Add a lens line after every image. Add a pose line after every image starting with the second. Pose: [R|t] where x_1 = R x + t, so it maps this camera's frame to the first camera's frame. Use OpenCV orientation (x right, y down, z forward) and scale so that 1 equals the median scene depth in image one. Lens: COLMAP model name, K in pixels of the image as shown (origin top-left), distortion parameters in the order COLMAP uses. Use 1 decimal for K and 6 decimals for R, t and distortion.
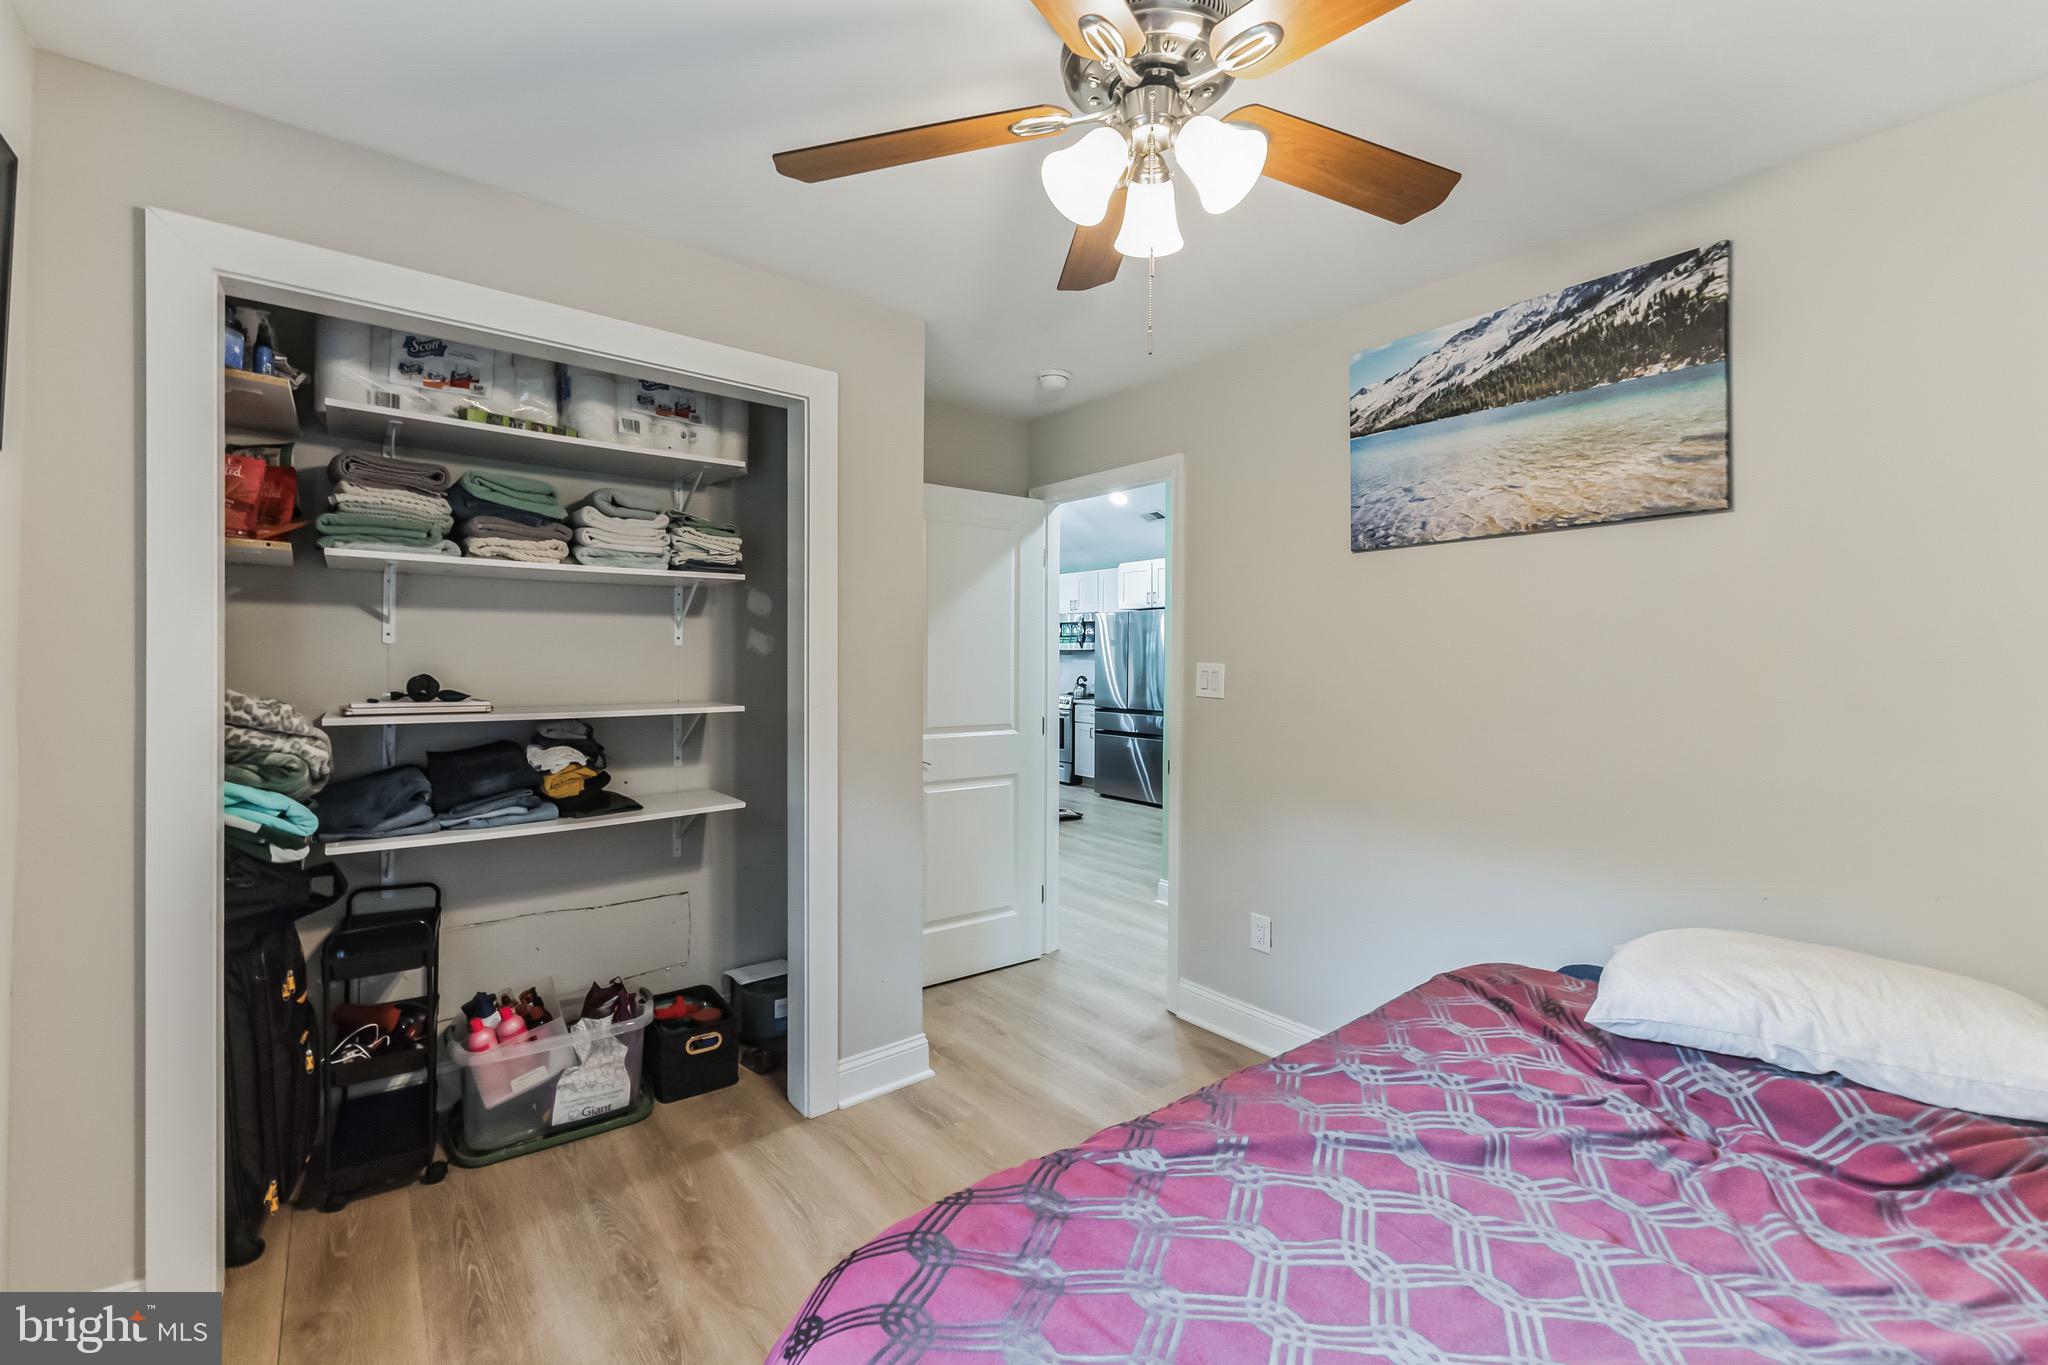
lens RADIAL K [[832.0, 0, 1023.1], [0, 832.0, 661.3], [0, 0, 1]] dist [-0.000666, -0.000302]
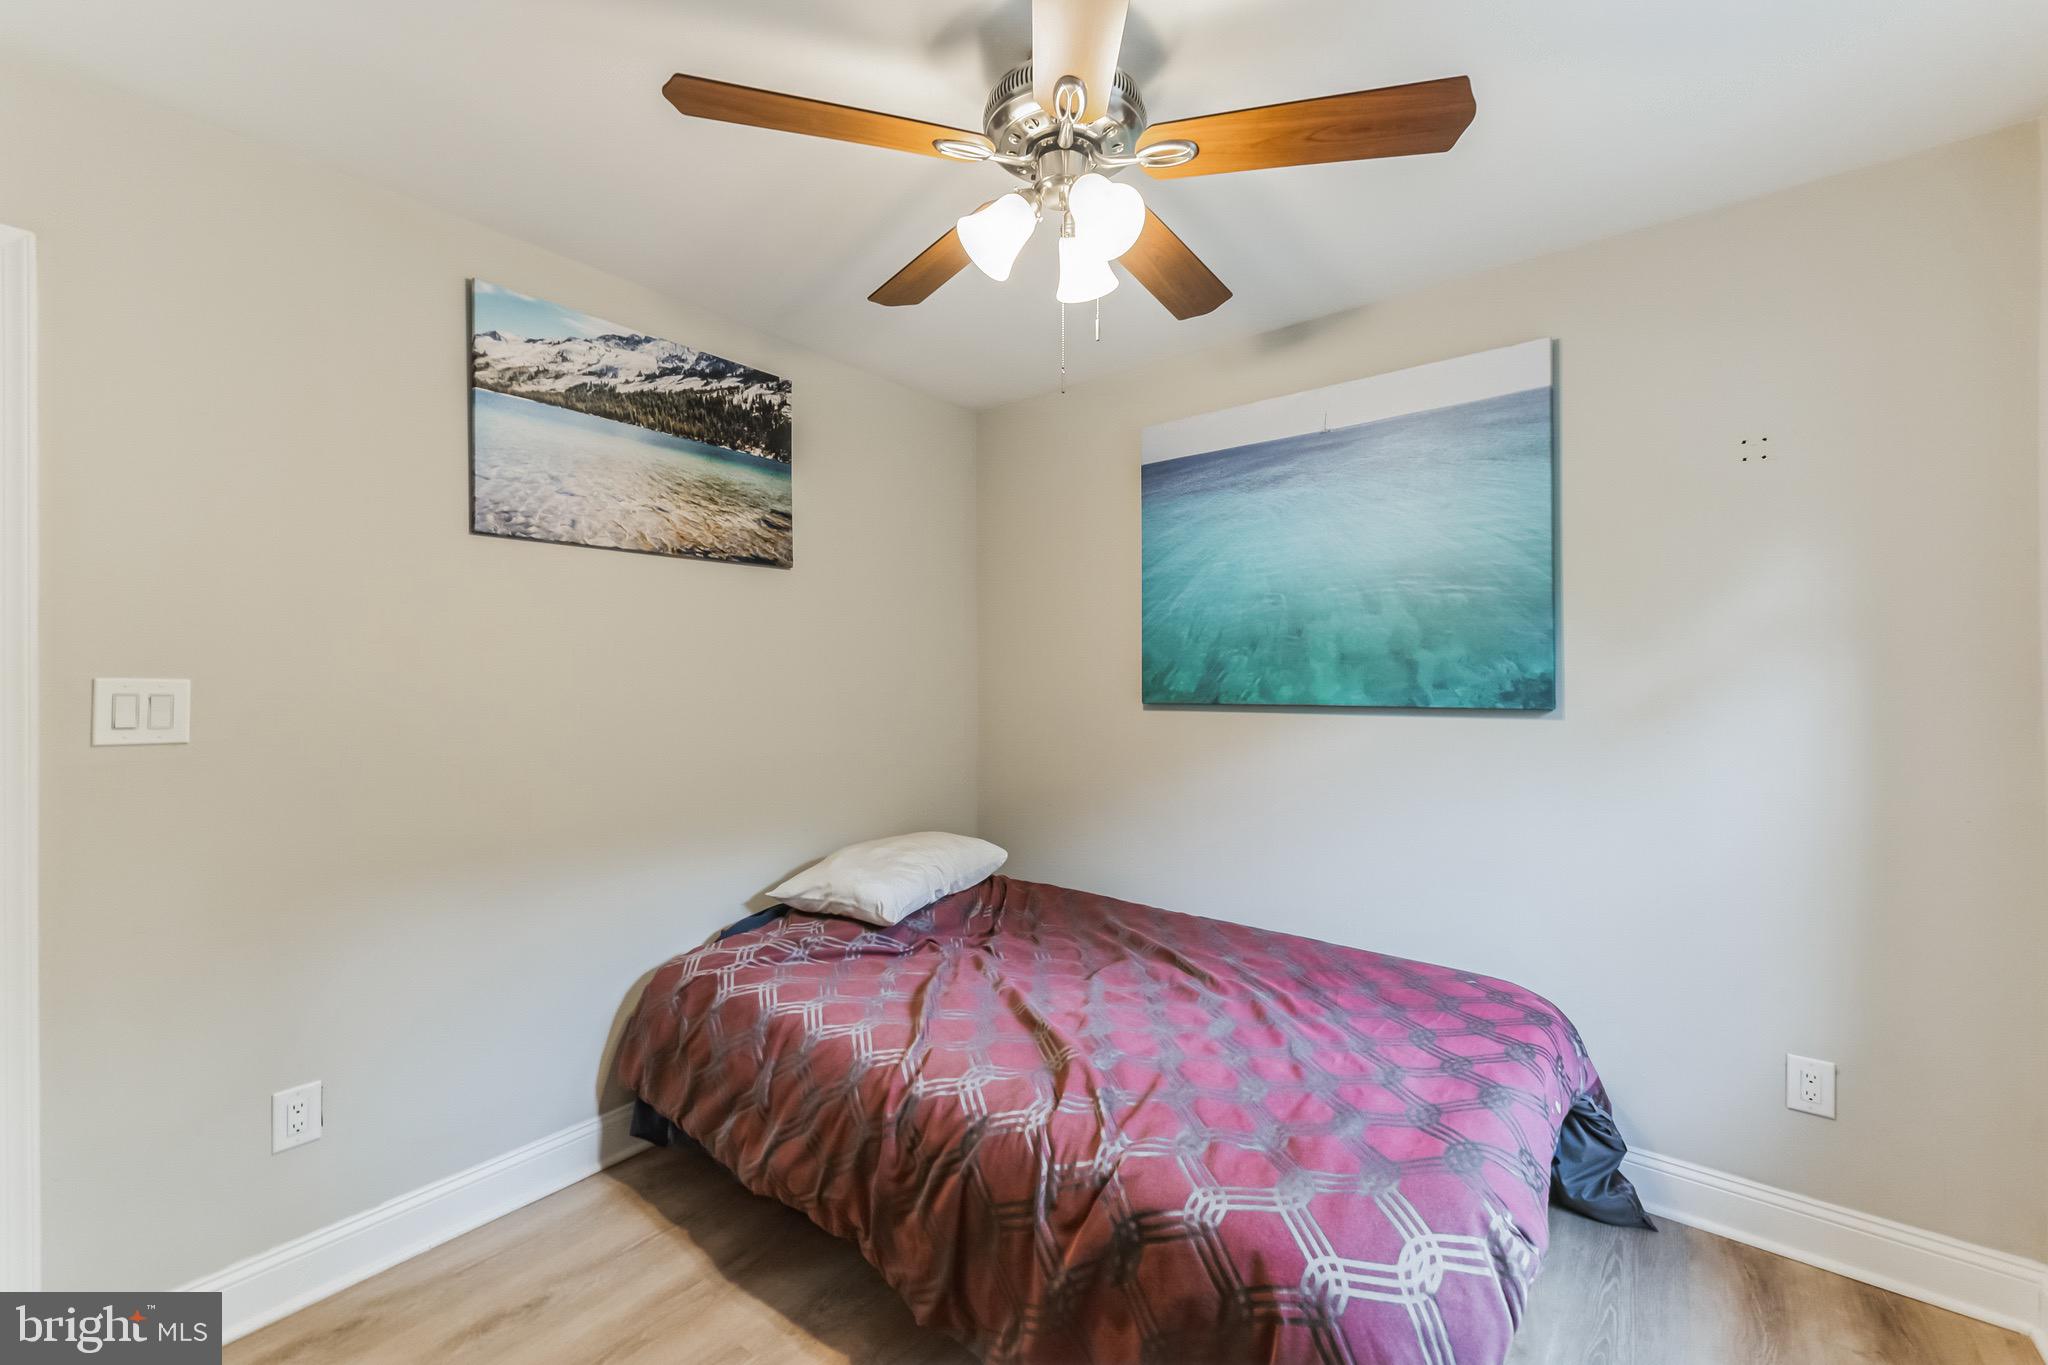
lens RADIAL K [[832.0, 0, 1020.5], [0, 832.0, 681.7], [0, 0, 1]] dist [-0.000666, -0.000302]
pose [[-0.224714, -0.008186, 0.974390, -0.548209], [0.006134, 0.999933, 0.009815, 0.003110], [-0.974405, 0.008182, -0.224649, 0.782717]]
